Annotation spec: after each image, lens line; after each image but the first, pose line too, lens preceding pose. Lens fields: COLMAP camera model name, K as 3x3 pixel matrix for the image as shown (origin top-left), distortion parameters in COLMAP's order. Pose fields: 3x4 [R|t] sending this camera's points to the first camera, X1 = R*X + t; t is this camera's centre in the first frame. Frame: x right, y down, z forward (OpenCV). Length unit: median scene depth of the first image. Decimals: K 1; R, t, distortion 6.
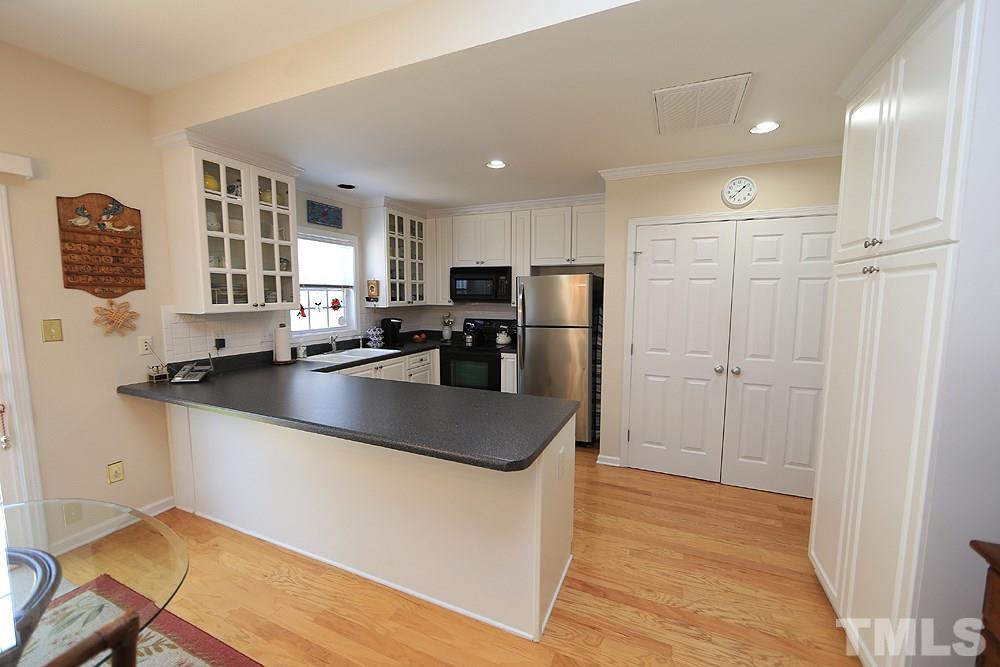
lens RADIAL K [[395.7, 0, 500.0], [0, 395.7, 333.5], [0, 0, 1]] dist [-0.010161, 0.000976]
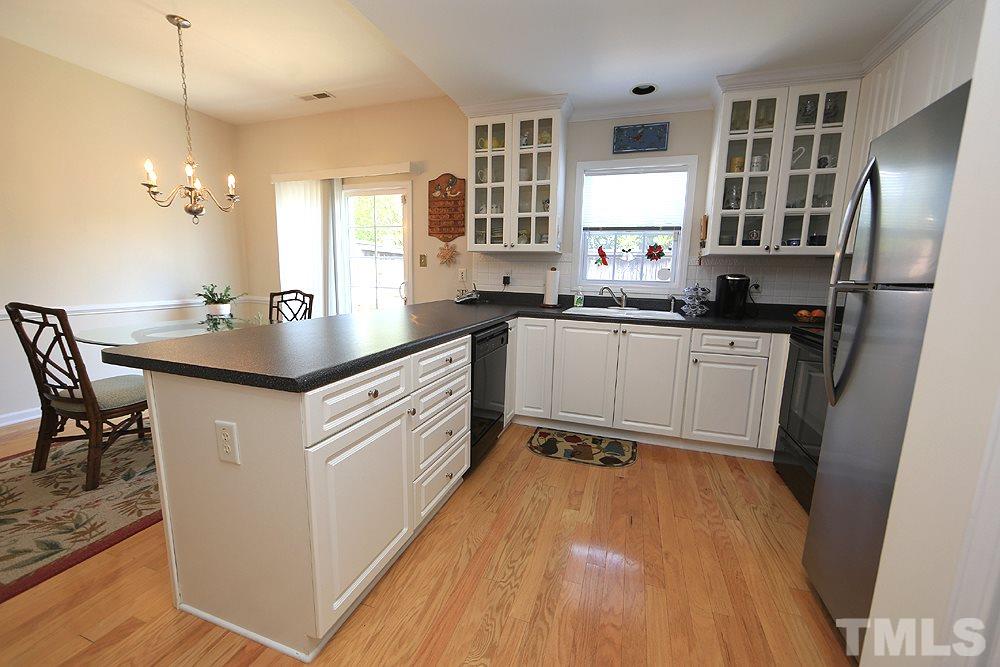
lens RADIAL K [[395.7, 0, 500.0], [0, 395.7, 333.5], [0, 0, 1]] dist [-0.010161, 0.000976]
pose [[0.081671, 0.154242, -0.984652, 0.424458], [-0.120645, 0.982217, 0.143854, 0.011190], [0.989330, 0.107045, 0.098828, 0.741061]]
